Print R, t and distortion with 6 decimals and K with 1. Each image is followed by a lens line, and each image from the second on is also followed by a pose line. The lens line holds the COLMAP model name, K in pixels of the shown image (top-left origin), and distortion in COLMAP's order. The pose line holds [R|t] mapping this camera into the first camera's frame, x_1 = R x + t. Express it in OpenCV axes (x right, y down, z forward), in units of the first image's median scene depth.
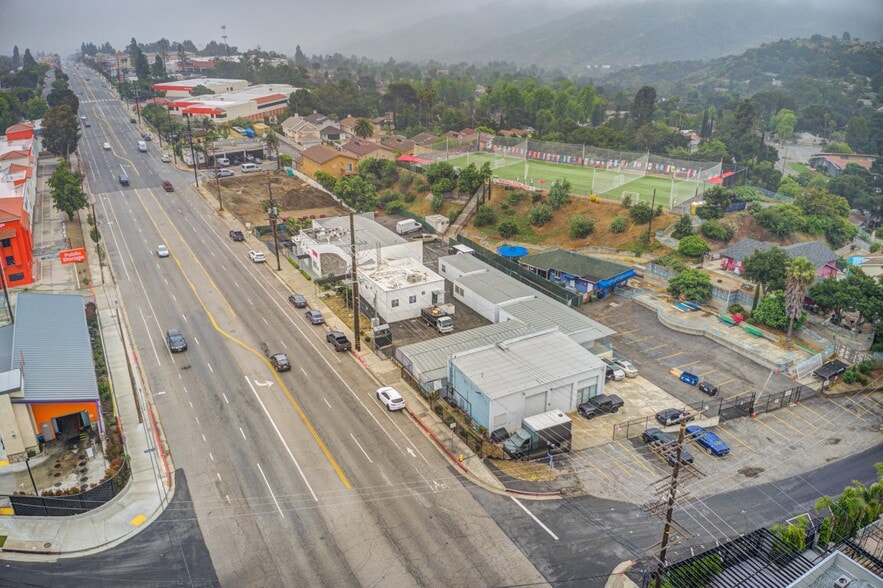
lens RADIAL K [[650.2, 0, 441.8], [0, 650.2, 297.5], [0, 0, 1]] dist [0.250066, -0.546289]
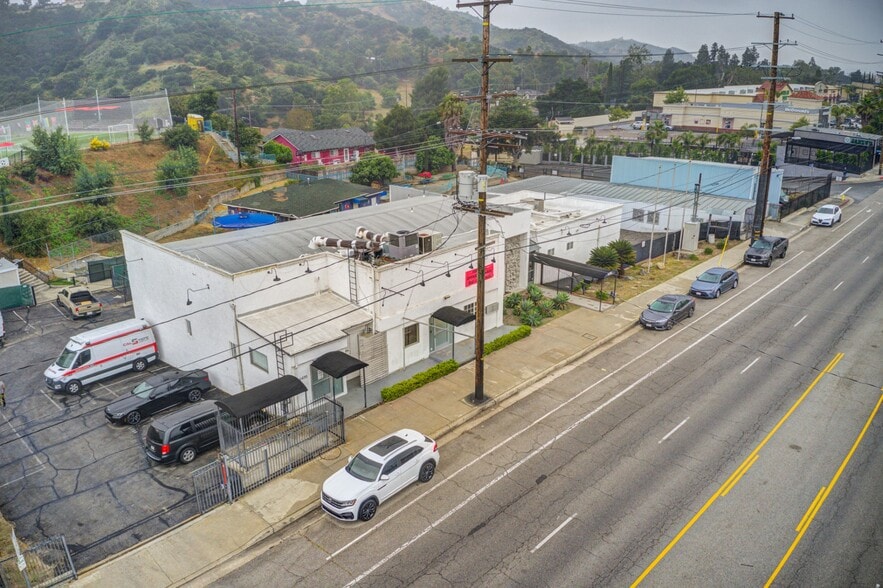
lens RADIAL K [[650.2, 0, 441.8], [0, 650.2, 297.5], [0, 0, 1]] dist [0.250066, -0.546289]
pose [[-0.293185, -0.316093, 0.902290, -0.524890], [0.376499, 0.829329, 0.412871, -0.214853], [-0.878801, 0.460759, -0.124138, 1.135049]]
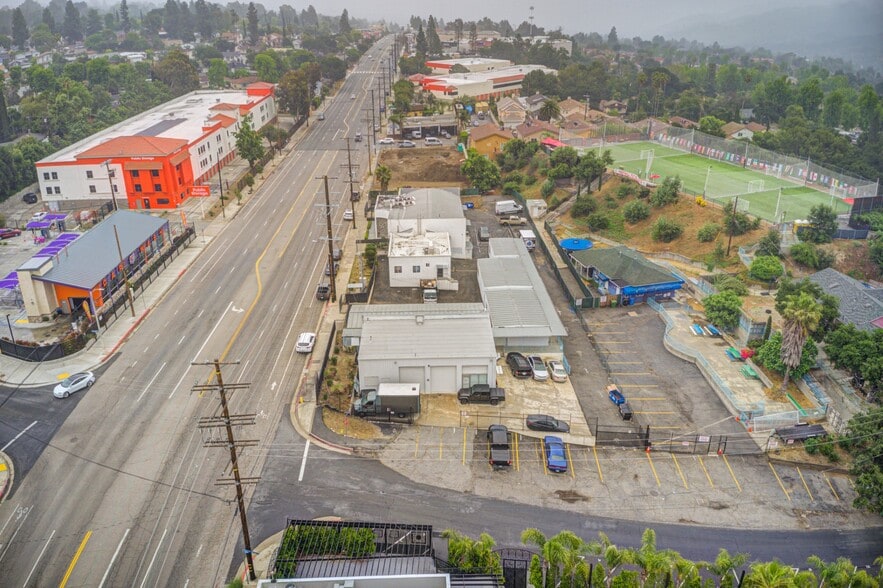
lens RADIAL K [[650.2, 0, 441.8], [0, 650.2, 297.5], [0, 0, 1]] dist [0.250066, -0.546289]
pose [[0.886186, 0.184759, -0.424897, 0.425957], [-0.174343, 0.982625, 0.063660, -0.024858], [0.429276, 0.017663, 0.903000, 0.055325]]
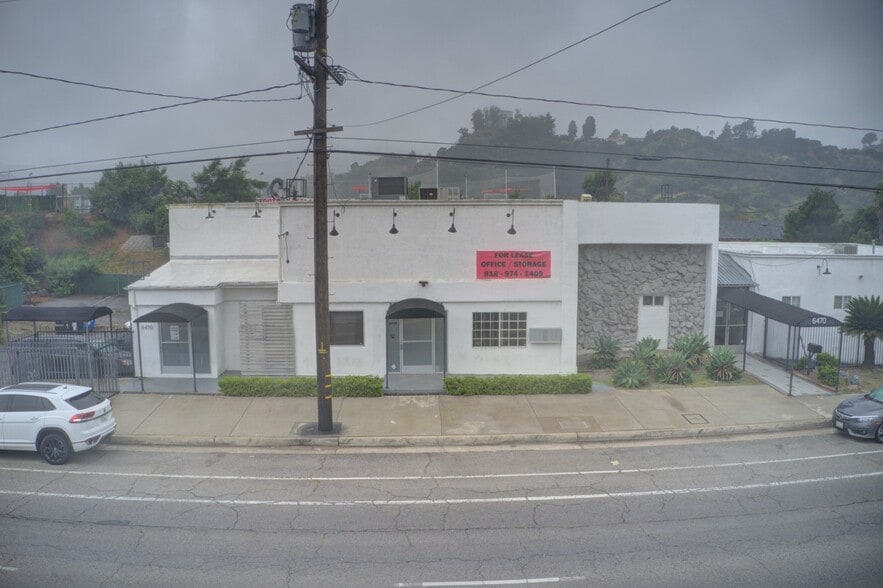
lens RADIAL K [[692.0, 0, 441.5], [0, 692.0, 294.0], [0, 0, 1]] dist [-0.185013, 0.002377]
pose [[0.460200, -0.101939, 0.881943, -0.405906], [0.343490, 0.936469, -0.070993, -0.053868], [-0.818676, 0.335609, 0.465978, 0.987856]]
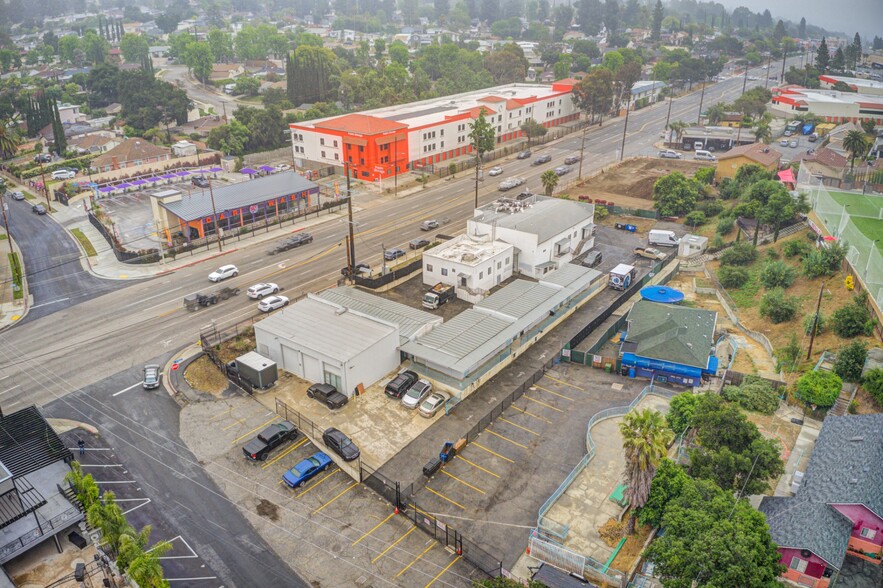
lens RADIAL K [[650.2, 0, 441.8], [0, 650.2, 297.5], [0, 0, 1]] dist [0.250066, -0.546289]
pose [[0.399734, 0.373481, -0.837093, 0.793865], [-0.350335, 0.906145, 0.236995, -0.193709], [0.847041, 0.198528, 0.493060, 0.460587]]
